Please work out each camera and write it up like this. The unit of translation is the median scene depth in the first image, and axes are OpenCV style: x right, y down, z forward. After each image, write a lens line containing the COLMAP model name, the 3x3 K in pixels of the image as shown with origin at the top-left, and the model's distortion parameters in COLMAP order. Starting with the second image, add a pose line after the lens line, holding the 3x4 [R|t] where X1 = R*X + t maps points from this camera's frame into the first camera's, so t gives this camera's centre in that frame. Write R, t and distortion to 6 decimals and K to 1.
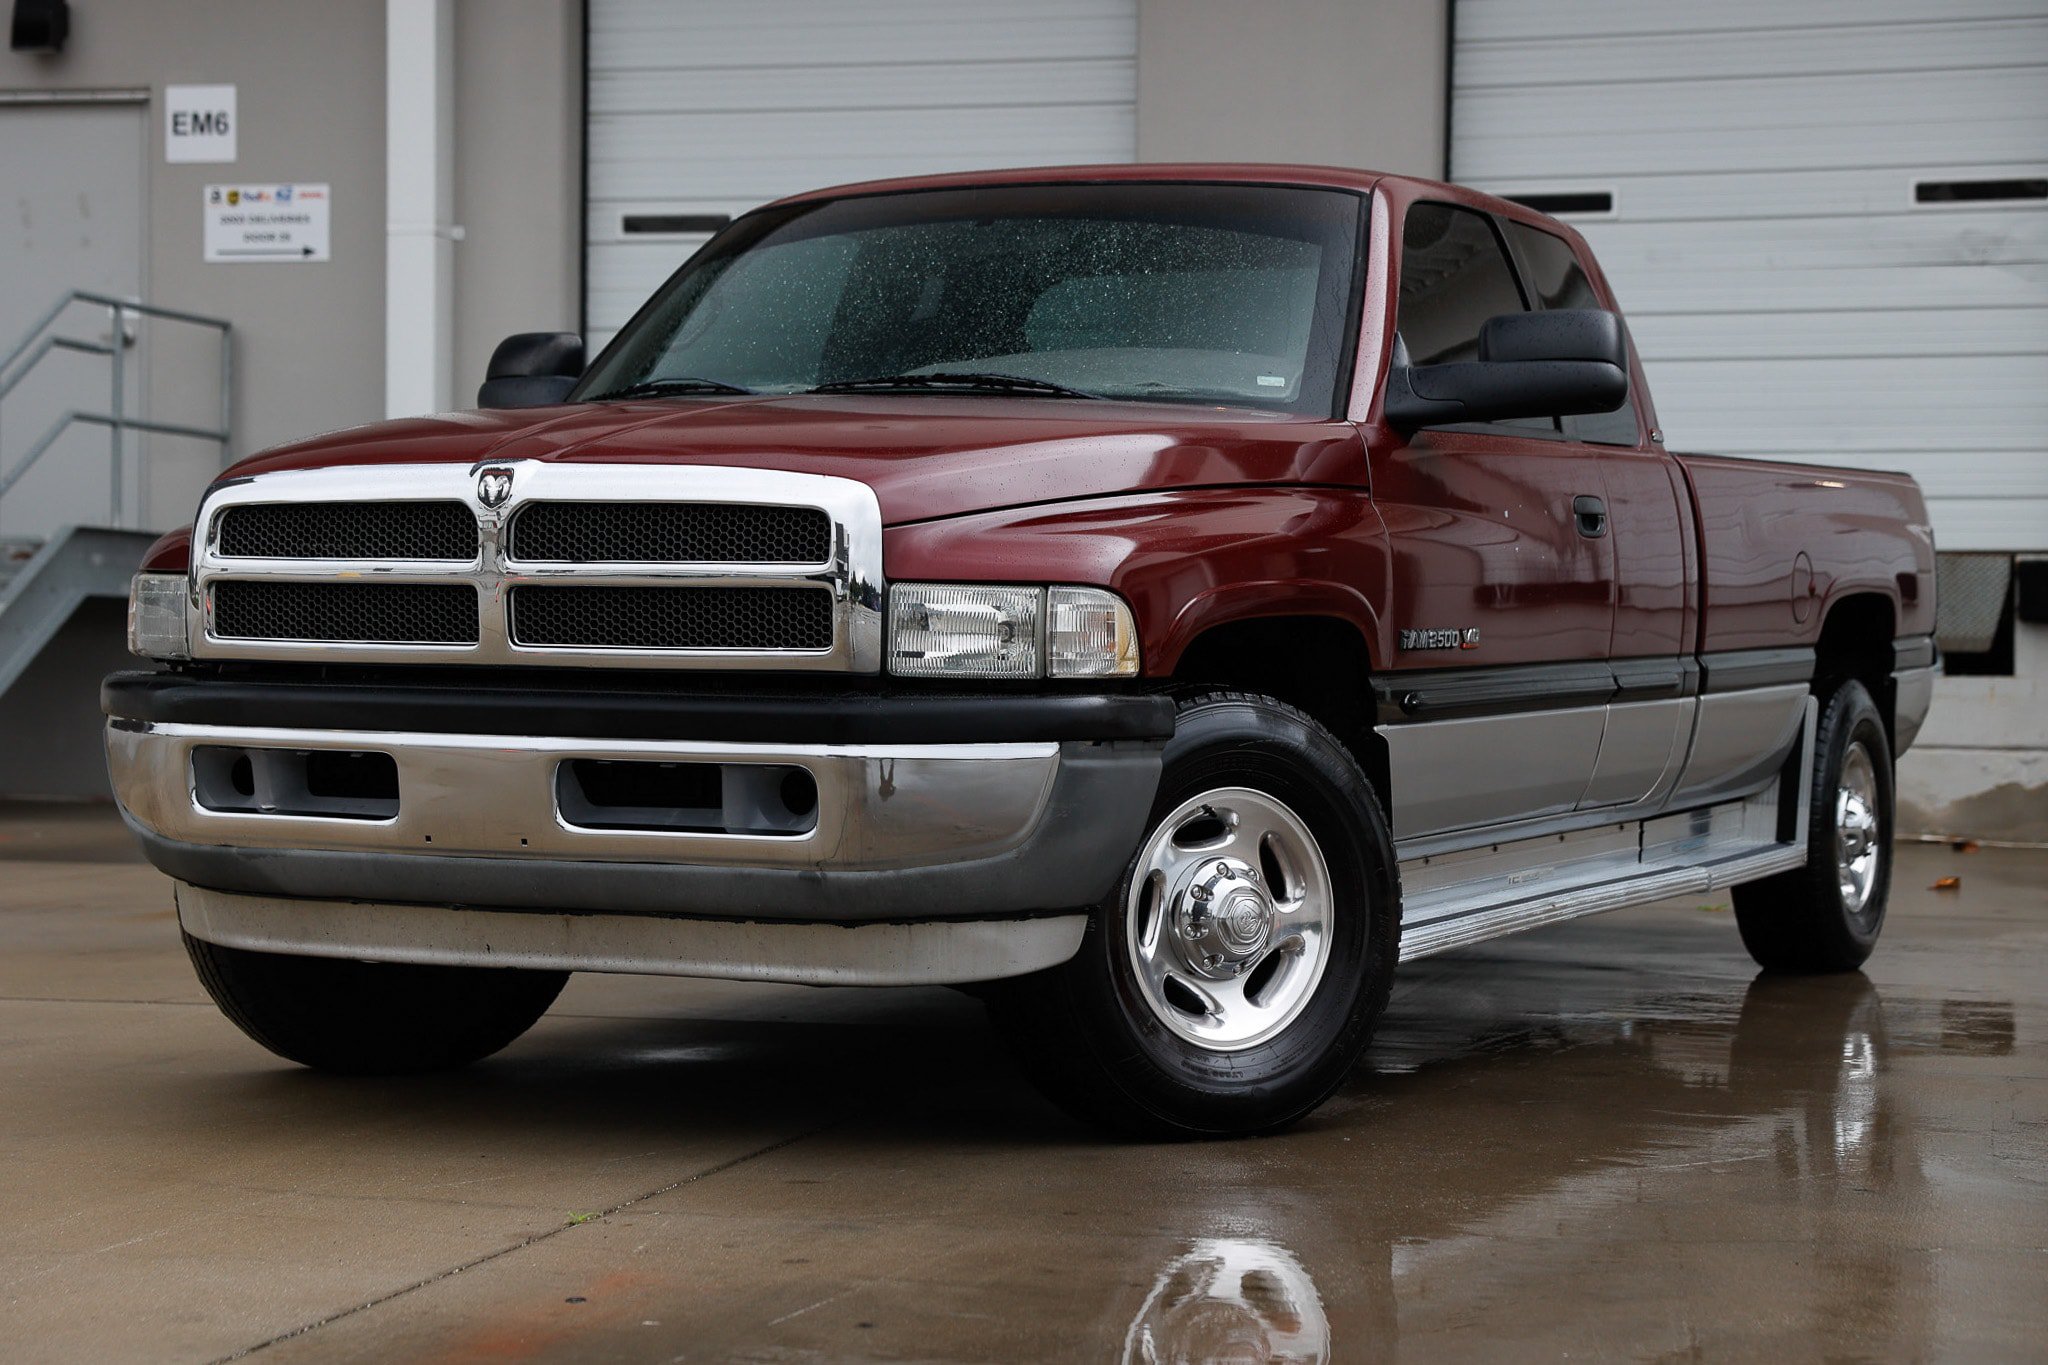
lens RADIAL K [[4003.8, 0, 1024.0], [0, 4003.8, 682.5], [0, 0, 1]] dist [0.265795, 0.253500]
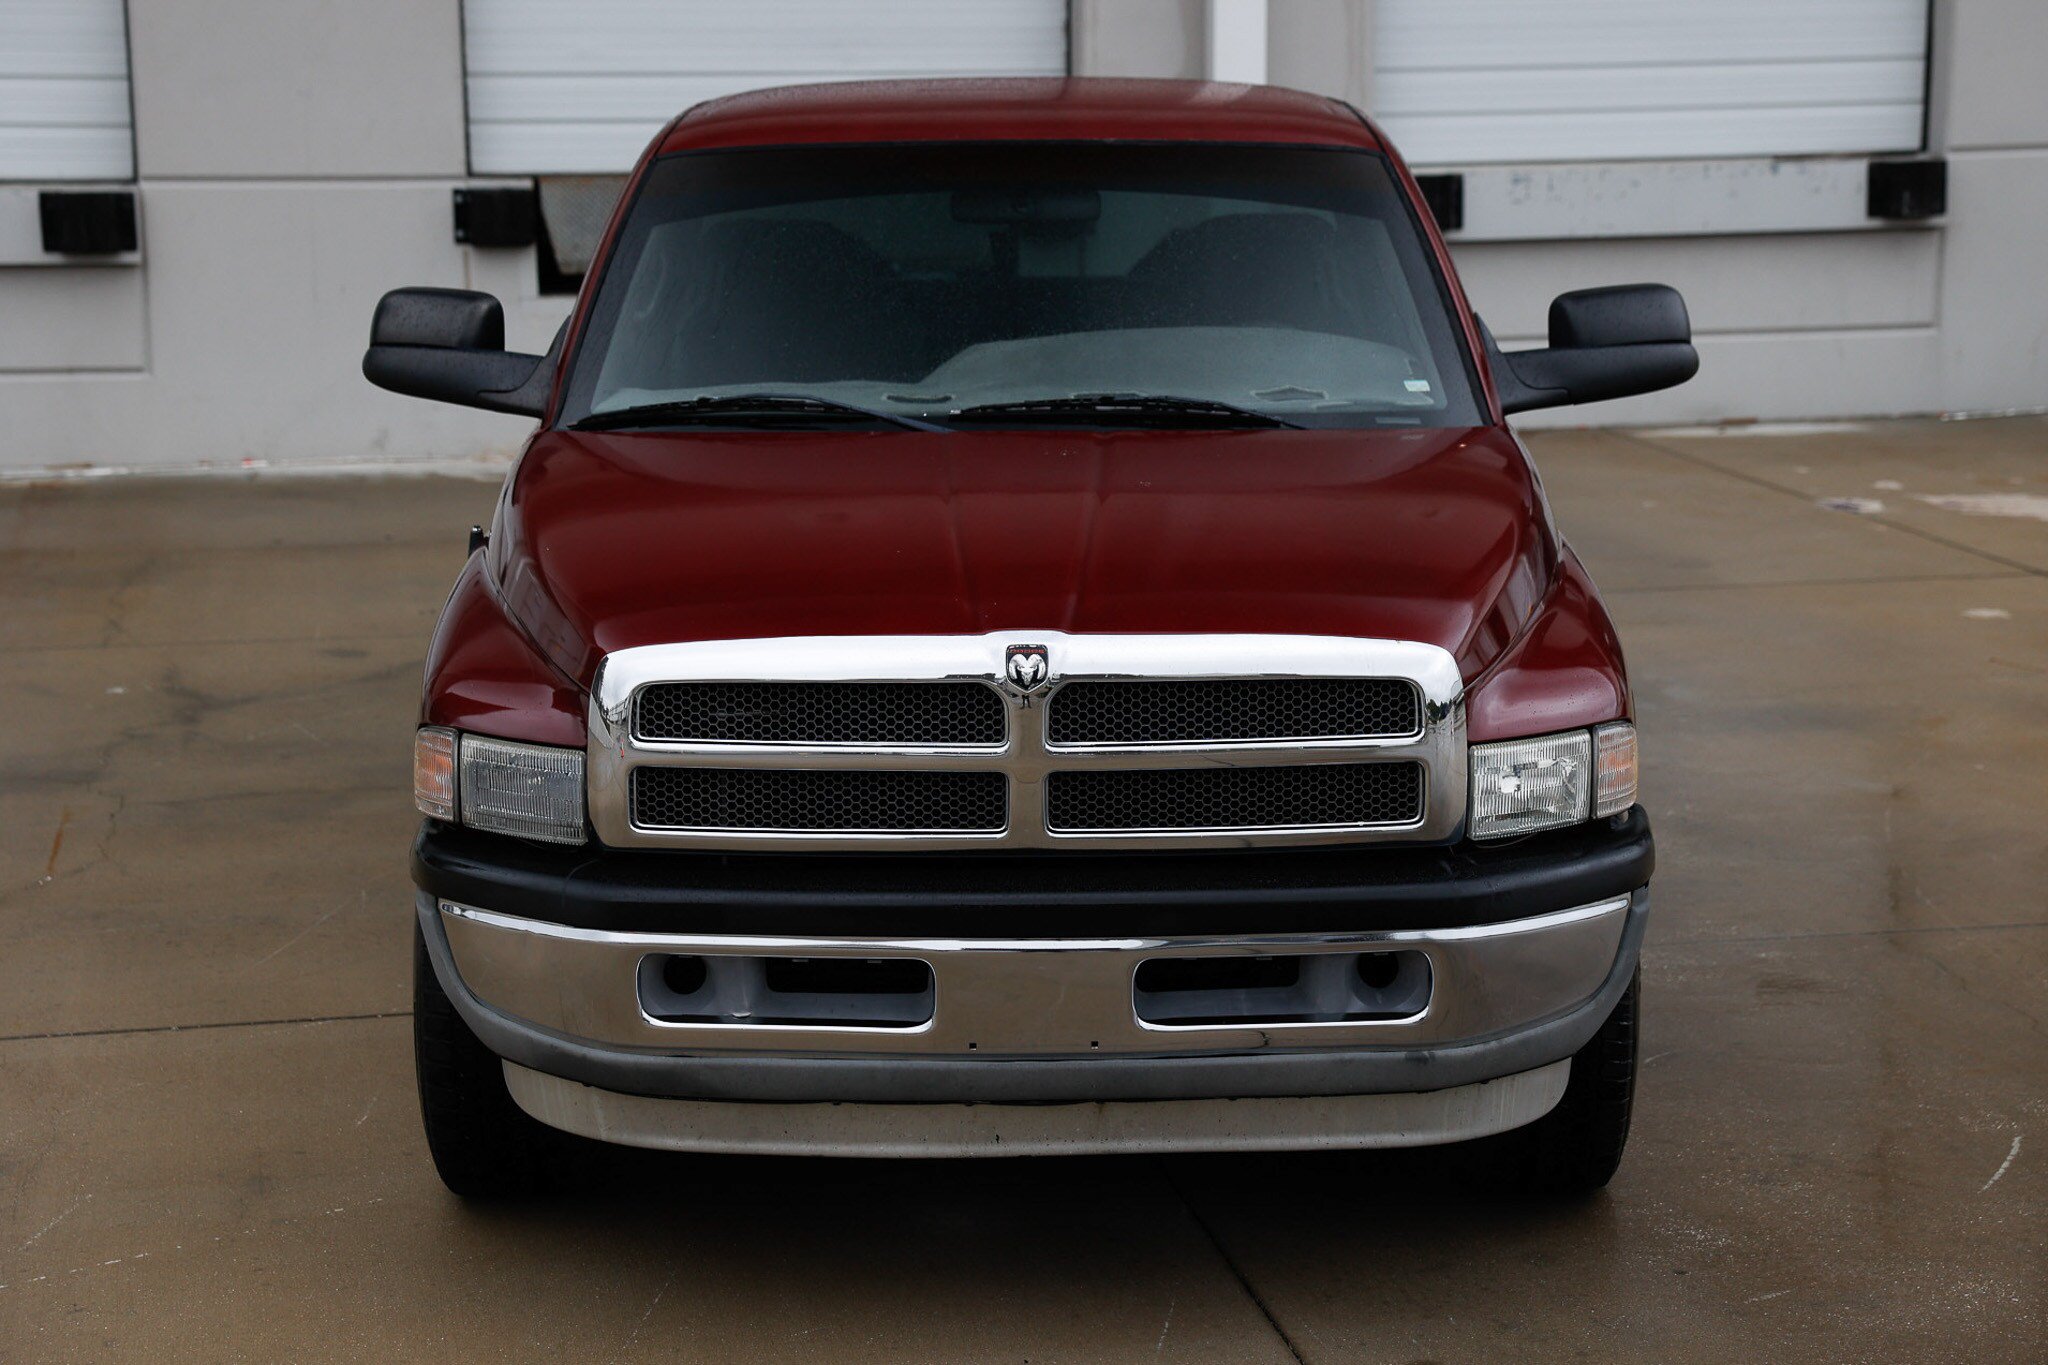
lens RADIAL K [[3822.6, 0, 1036.0], [0, 3822.6, 683.1], [0, 0, 1]] dist [0.225242, 0.077503]
pose [[0.894852, -0.102244, 0.434495, -0.510568], [0.026164, 0.983753, 0.177608, -0.200463], [-0.445596, -0.147564, 0.882989, 0.223535]]
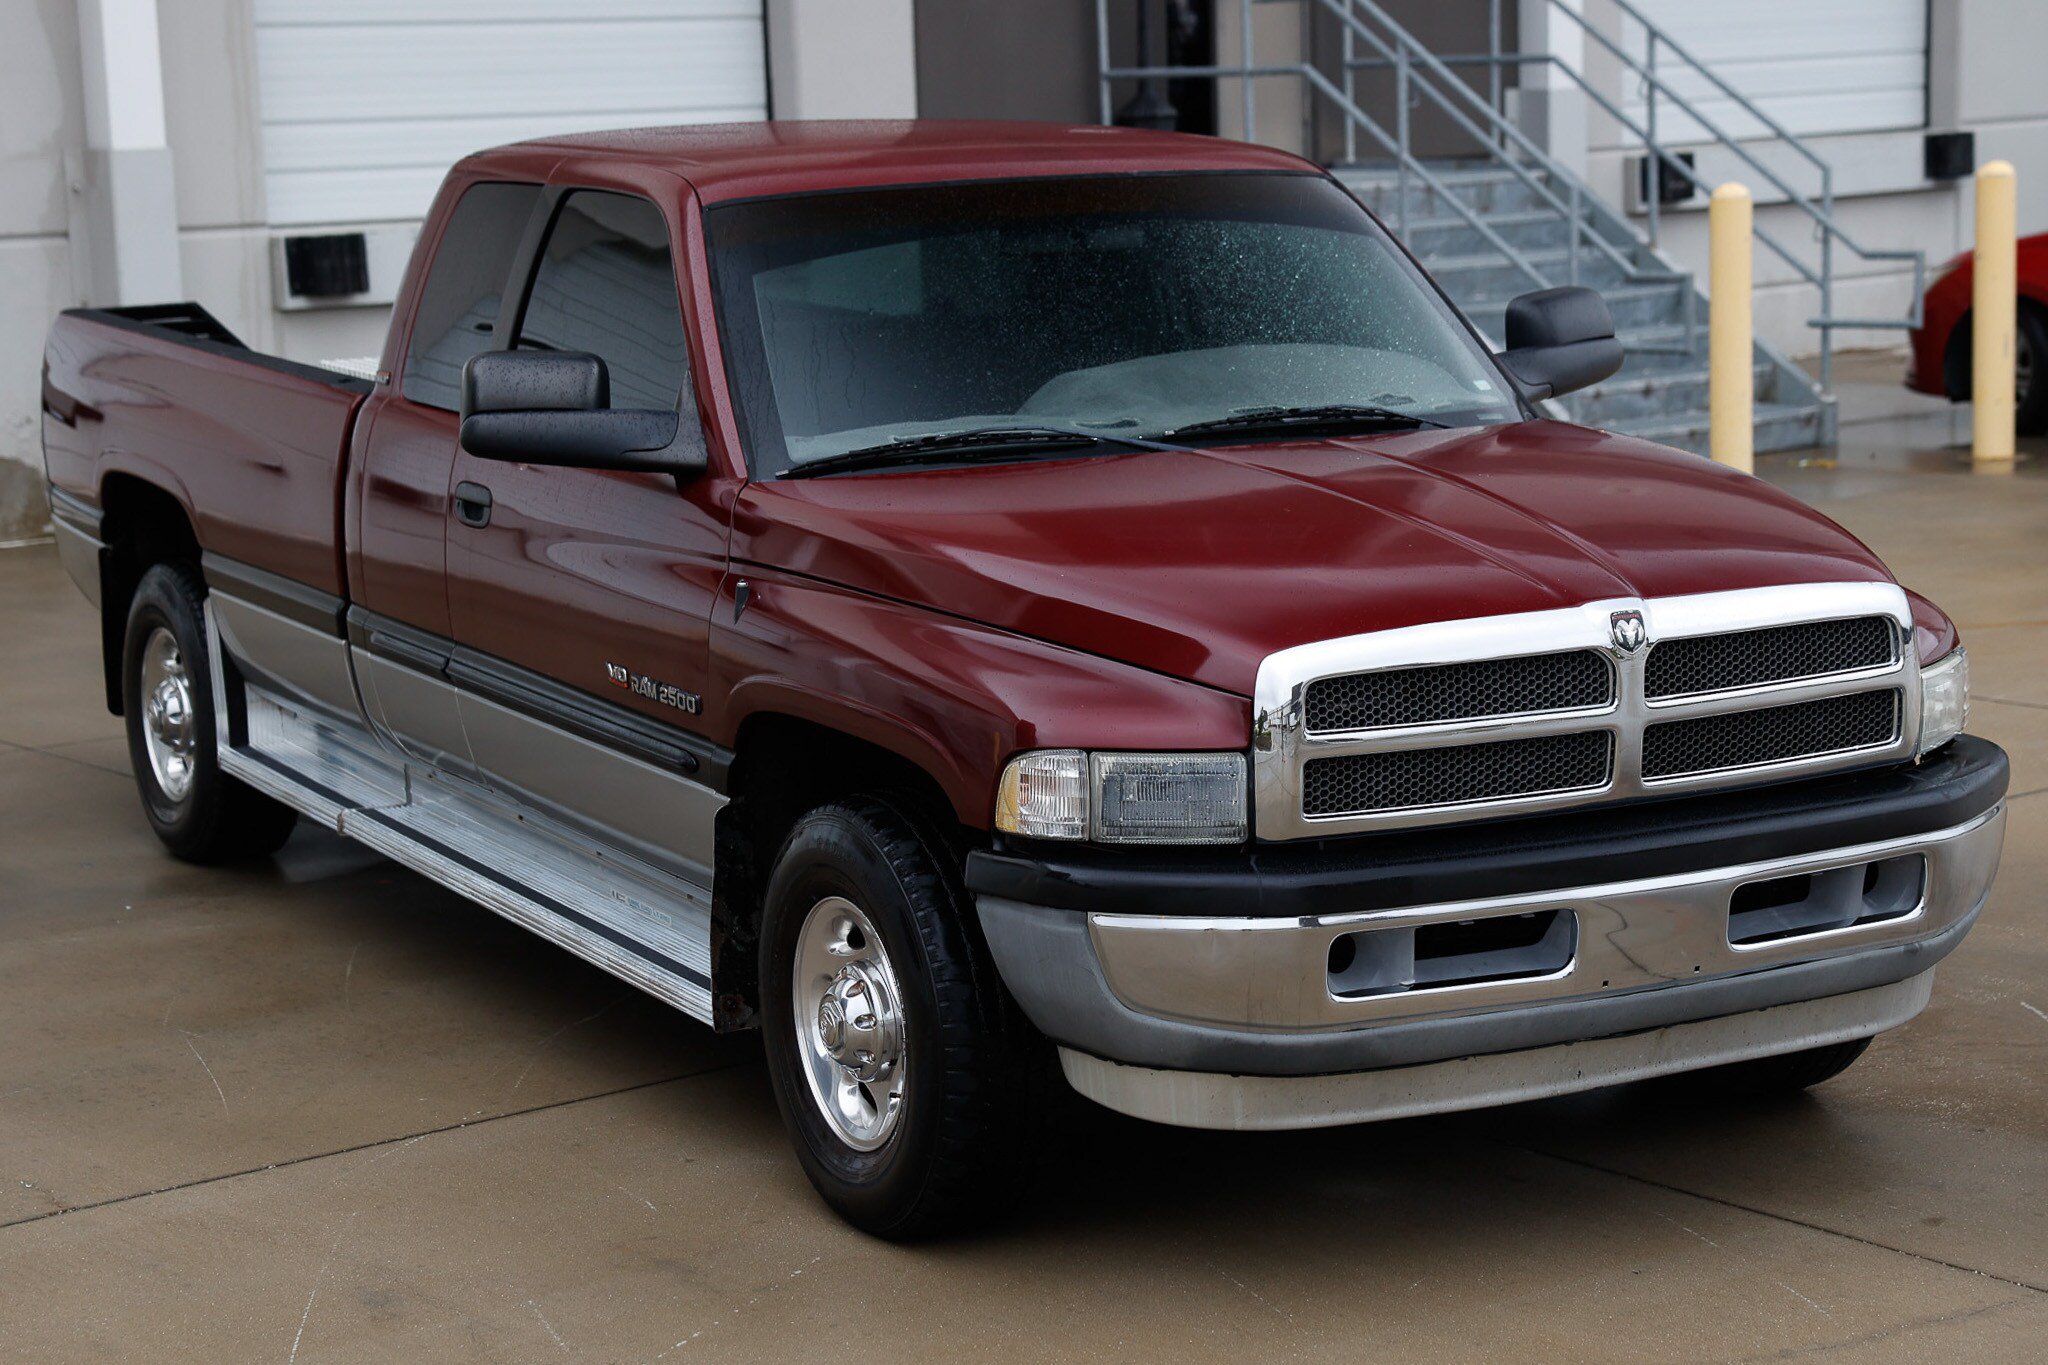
lens RADIAL K [[4365.3, 0, 1095.3], [0, 4365.3, 723.7], [0, 0, 1]] dist [0.252287, -0.043382]
pose [[0.567652, -0.165033, 0.806558, -1.098583], [0.043239, 0.984326, 0.170976, -0.219563], [-0.822132, -0.062180, 0.565891, 0.484824]]
